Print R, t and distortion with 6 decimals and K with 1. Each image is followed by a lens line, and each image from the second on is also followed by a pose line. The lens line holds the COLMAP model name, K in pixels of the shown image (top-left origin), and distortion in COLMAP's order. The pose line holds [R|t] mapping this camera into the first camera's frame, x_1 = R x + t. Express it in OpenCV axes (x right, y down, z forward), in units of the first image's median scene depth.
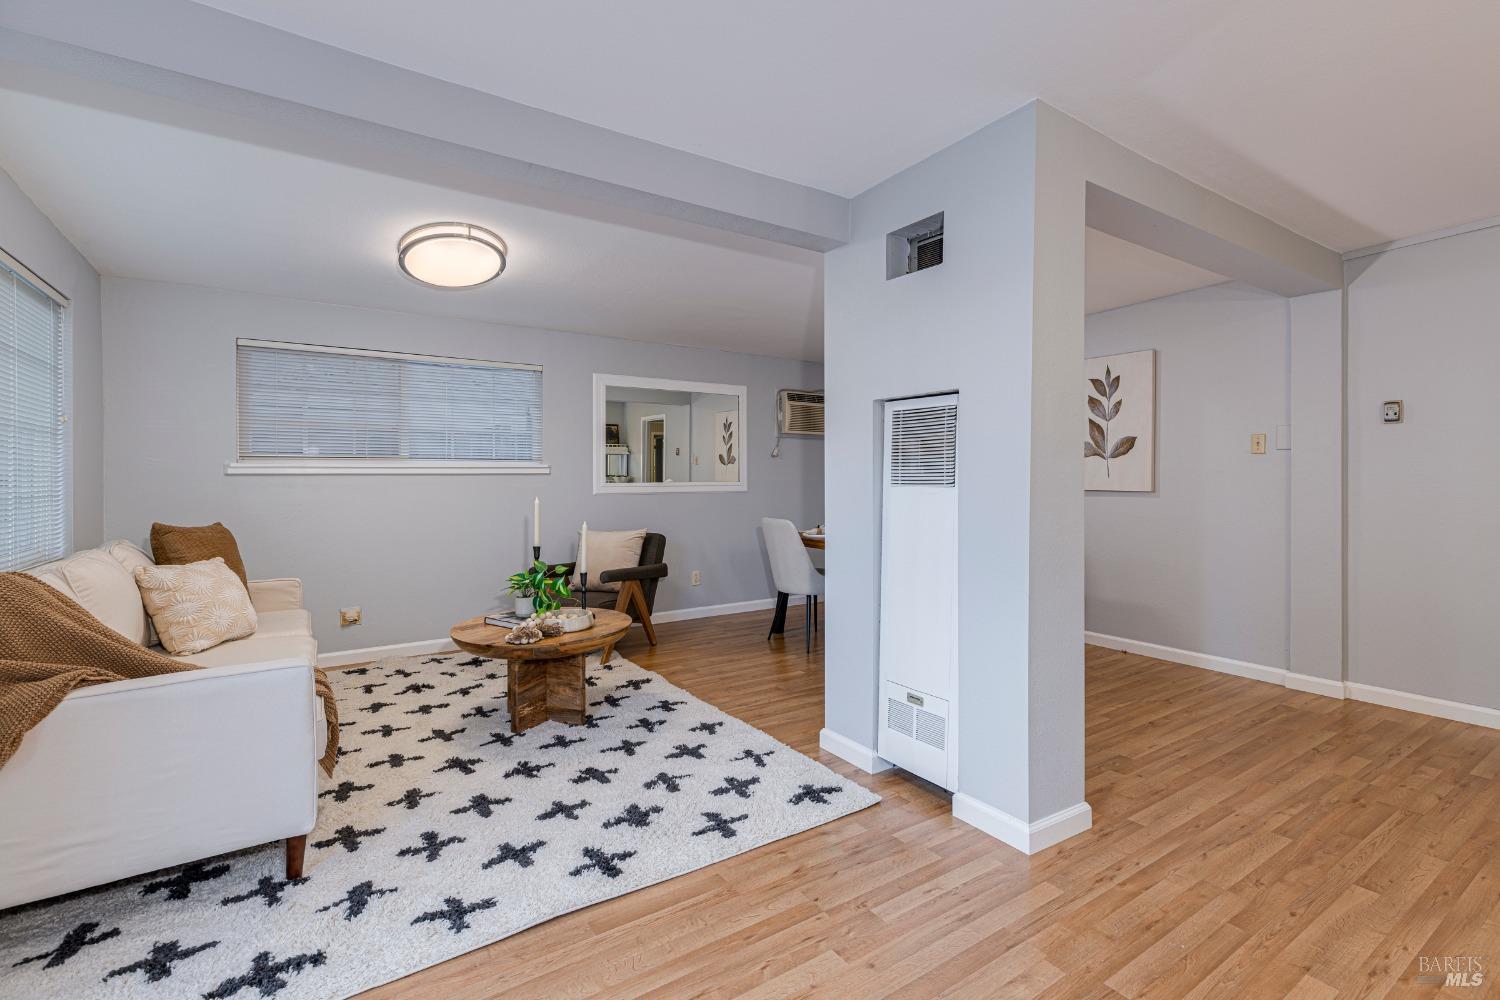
lens RADIAL K [[688.5, 0, 766.1], [0, 688.5, 481.7], [0, 0, 1]] dist [-0.000855, -0.000145]
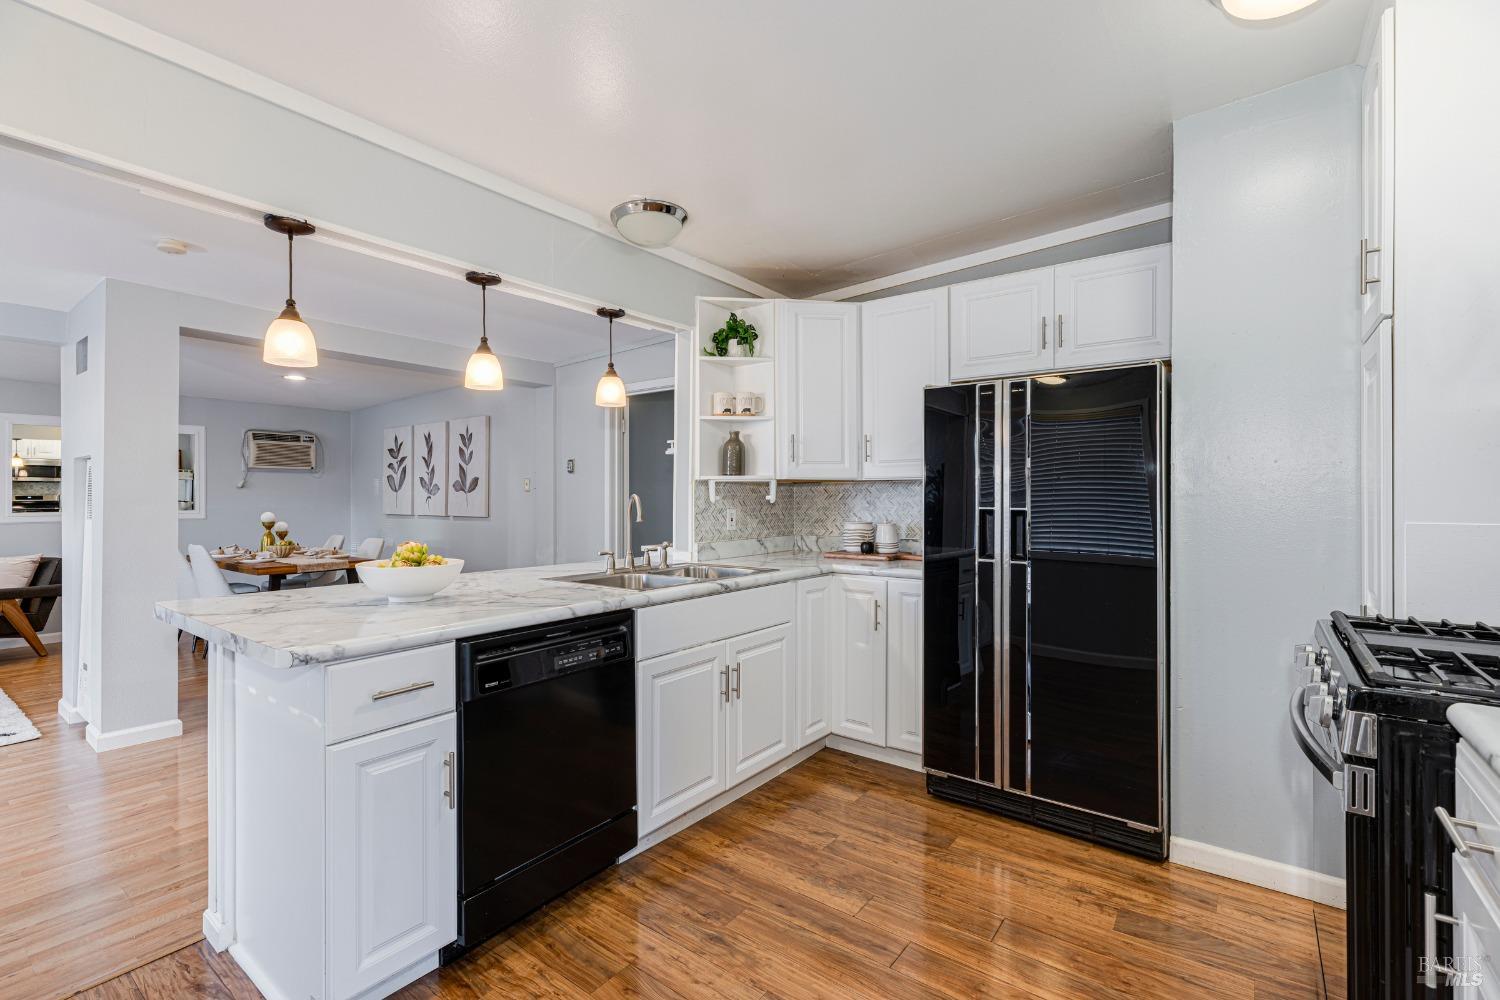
lens RADIAL K [[665.0, 0, 750.0], [0, 665.0, 500.0], [0, 0, 1]] dist [0.001232, 0.000034]
pose [[0.945193, -0.002612, 0.326503, 0.625797], [0.003353, 0.999993, -0.001705, -0.015946], [-0.326496, 0.002706, 0.945195, -0.456597]]
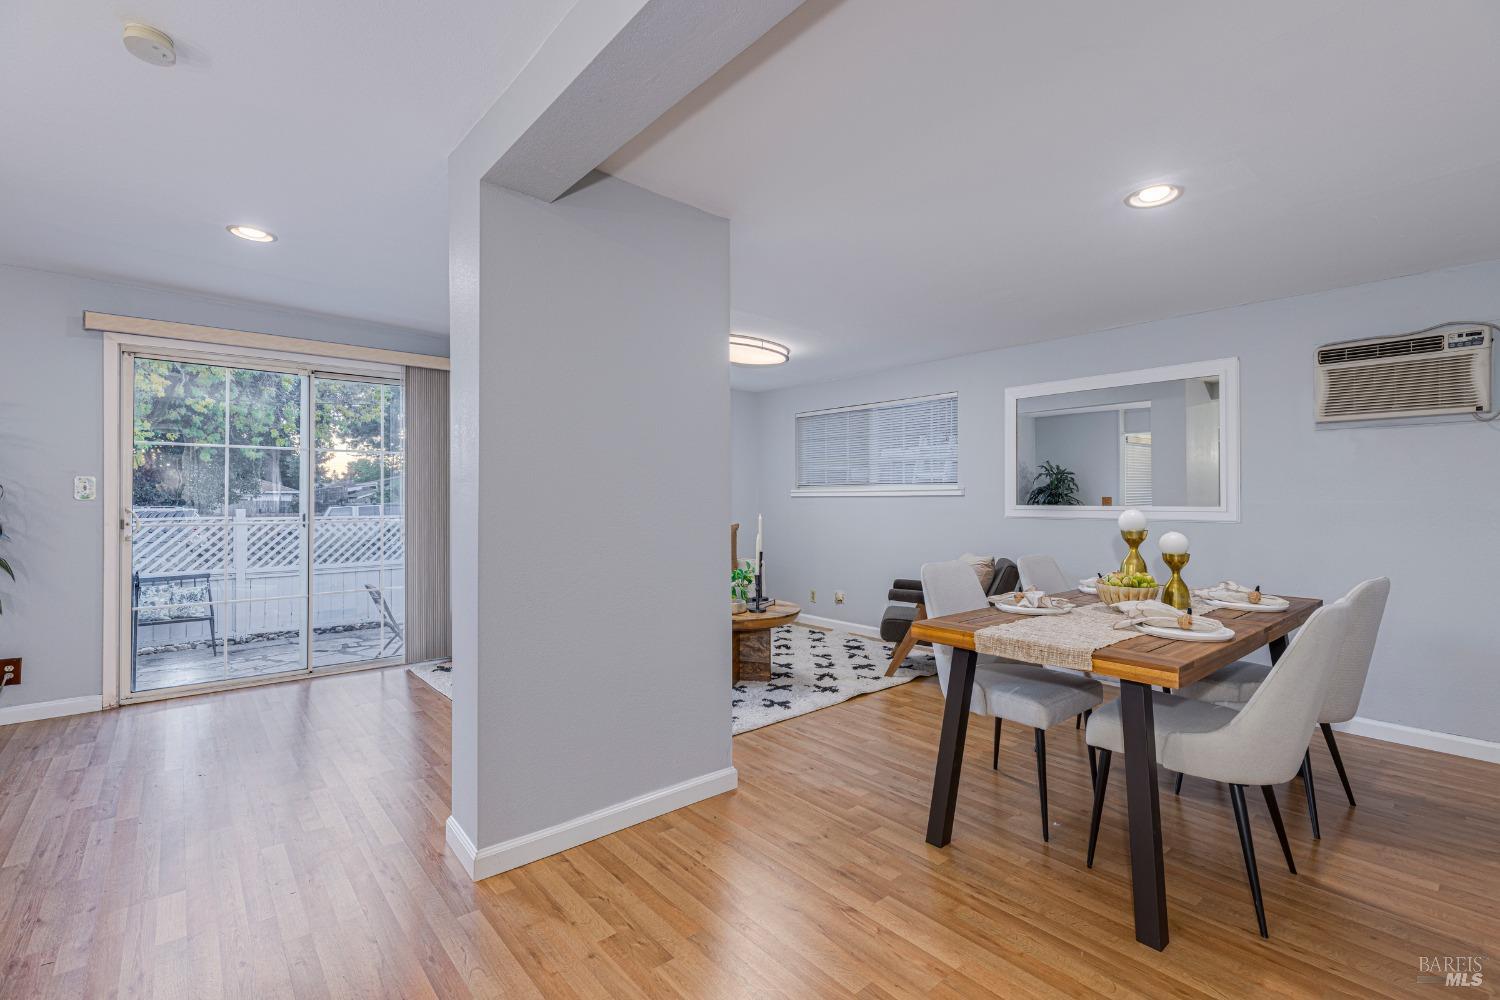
lens RADIAL K [[663.5, 0, 750.0], [0, 663.5, 500.0], [0, 0, 1]] dist [0.000244, 0.000191]
pose [[0.115148, 0.003016, -0.993344, 0.715771], [-0.007795, 0.999967, 0.002132, -0.005275], [0.993318, 0.007498, 0.115168, 0.647865]]
